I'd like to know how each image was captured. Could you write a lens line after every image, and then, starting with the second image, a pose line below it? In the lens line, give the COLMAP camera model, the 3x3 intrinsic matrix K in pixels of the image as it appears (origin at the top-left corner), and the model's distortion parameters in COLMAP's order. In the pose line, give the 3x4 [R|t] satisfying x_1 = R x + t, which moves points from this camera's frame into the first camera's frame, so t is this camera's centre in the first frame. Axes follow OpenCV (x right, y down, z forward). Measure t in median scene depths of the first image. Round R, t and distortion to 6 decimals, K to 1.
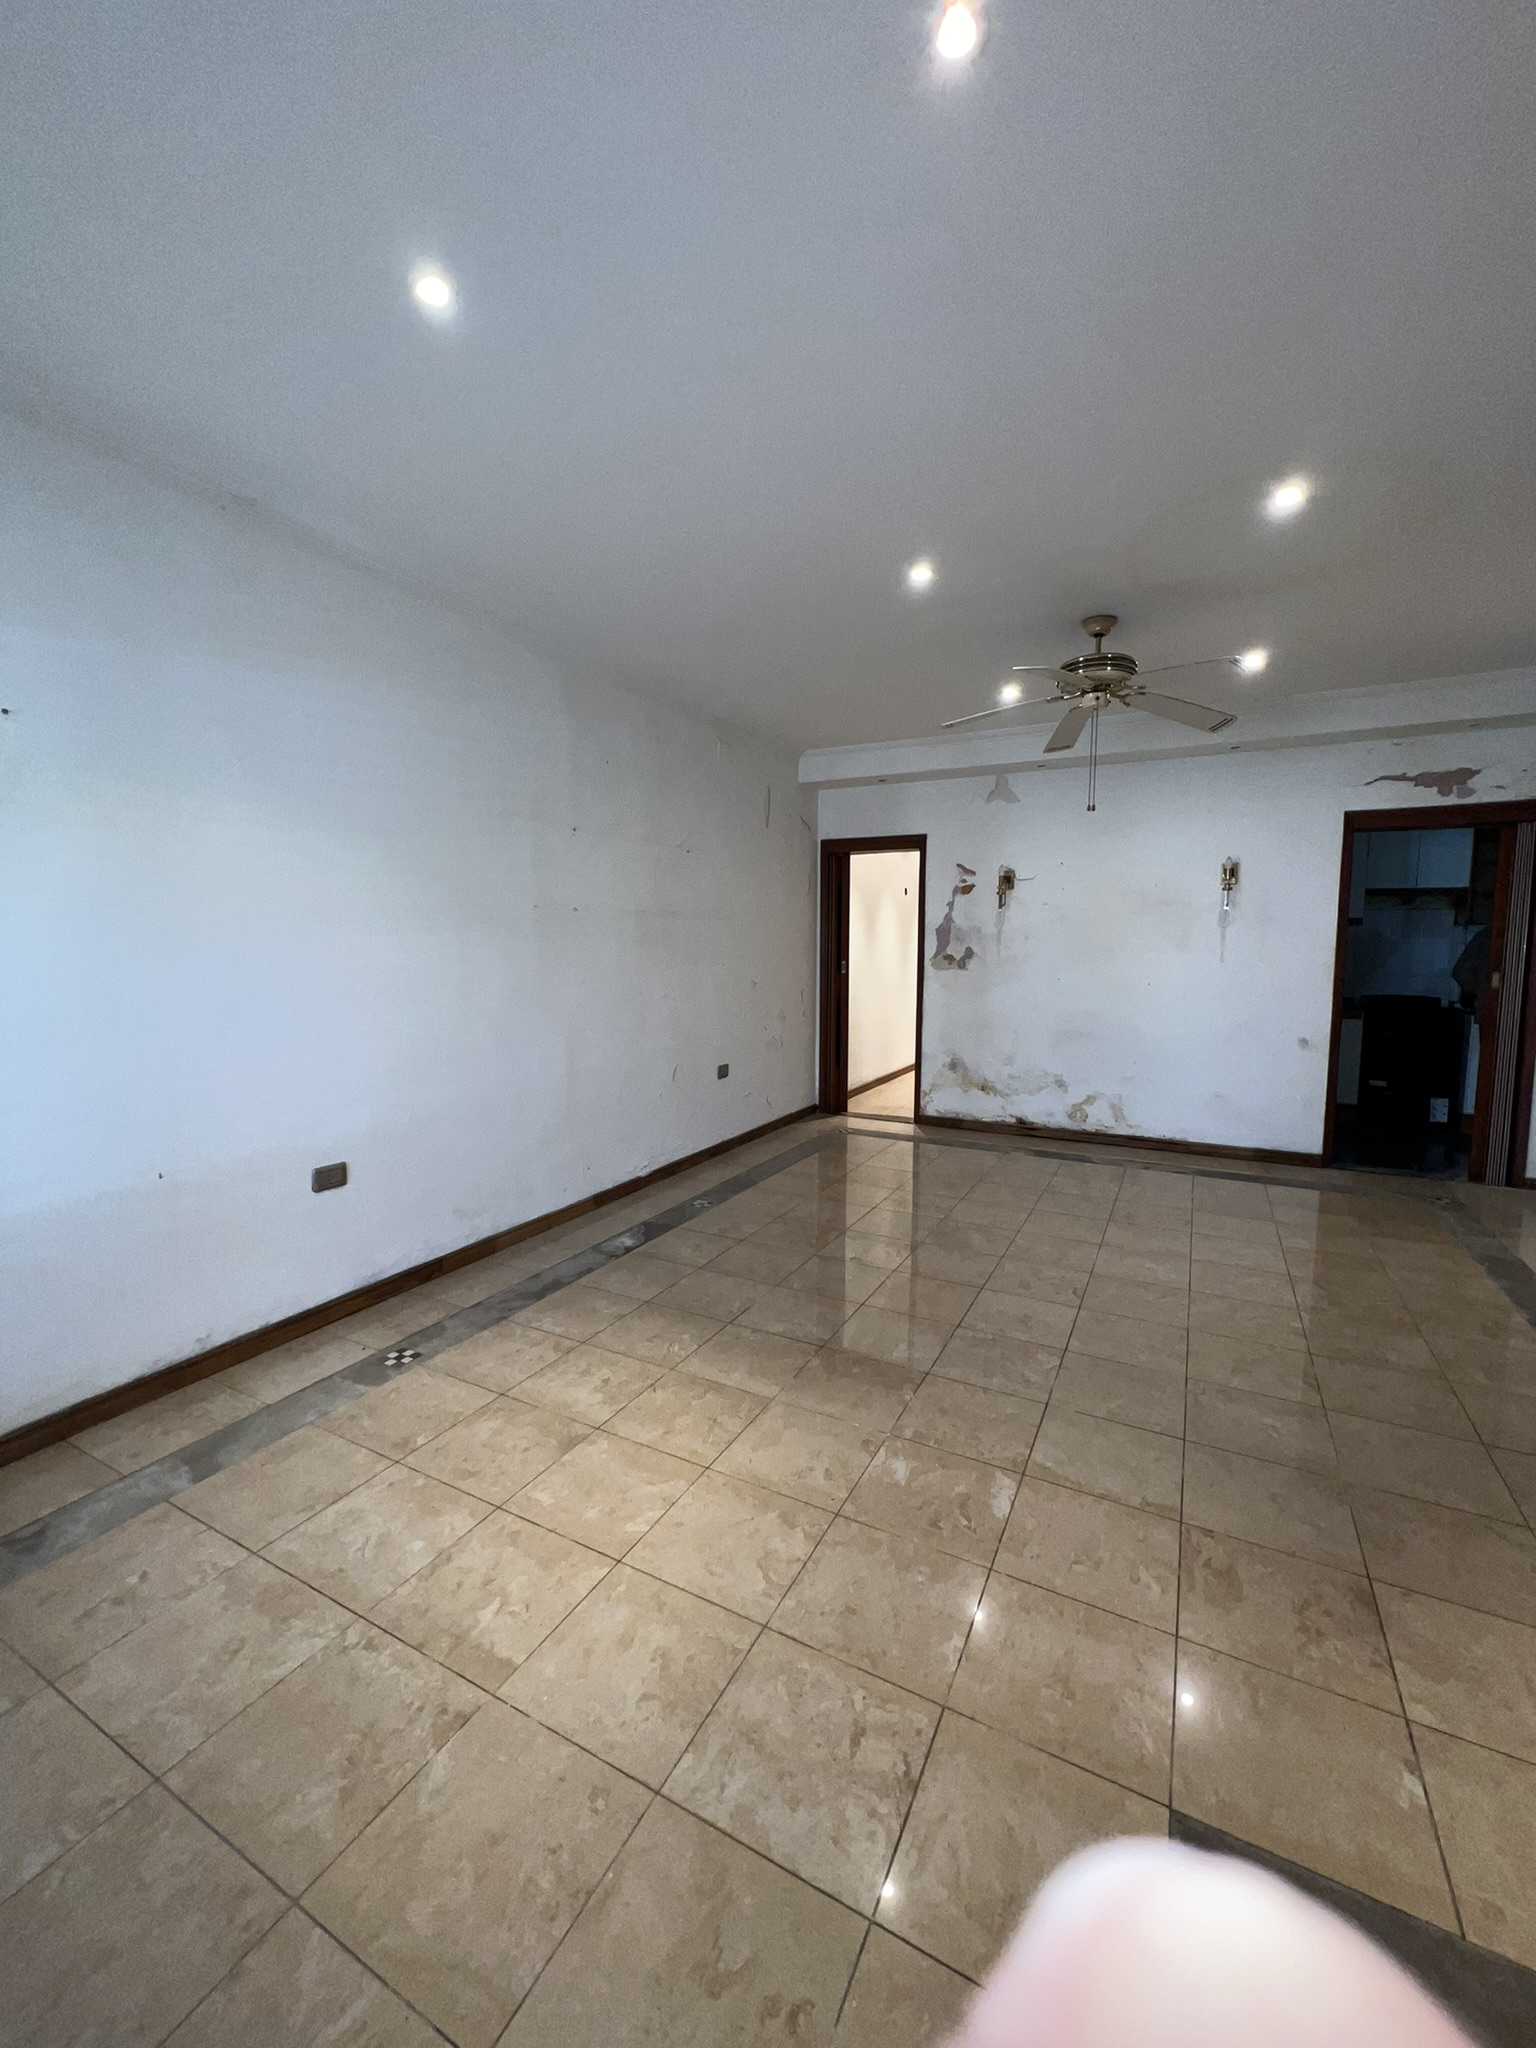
lens RADIAL K [[819.4, 0, 754.3], [0, 819.4, 1020.3], [0, 0, 1]] dist [0.000725, 0.000024]
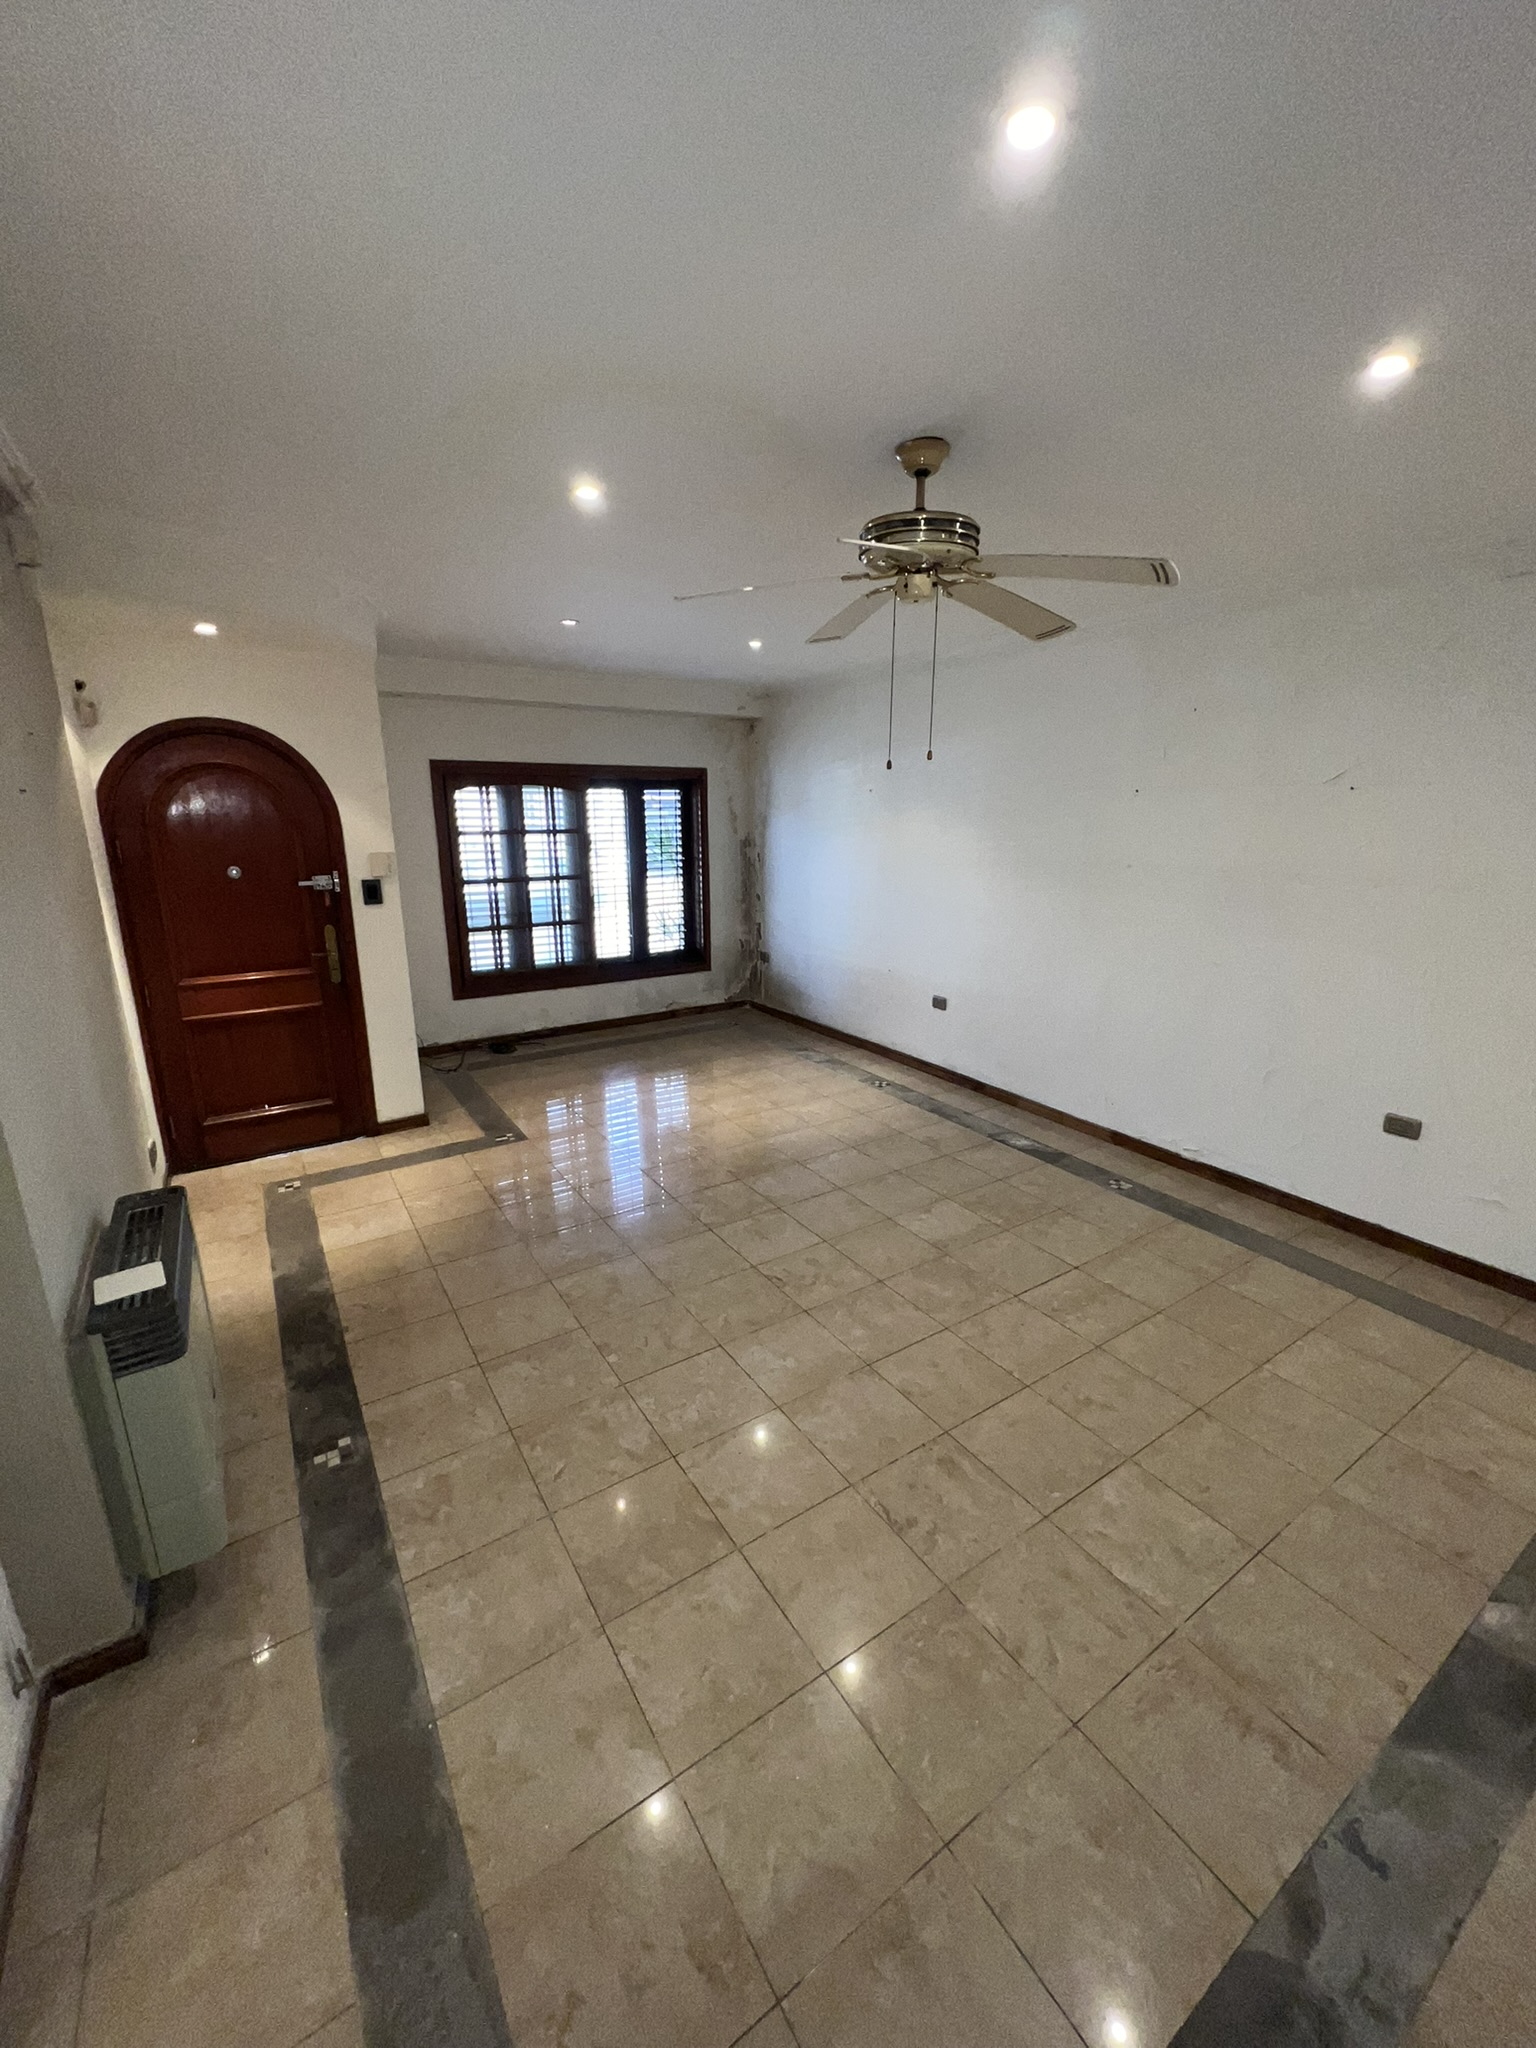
lens RADIAL K [[819.4, 0, 761.3], [0, 819.4, 1023.9], [0, 0, 1]] dist [0.000725, 0.000024]
pose [[-0.490633, 0.217533, -0.843776, 1.161745], [-0.080740, 0.952822, 0.292594, -0.252004], [0.867617, 0.211683, -0.449923, 1.348333]]
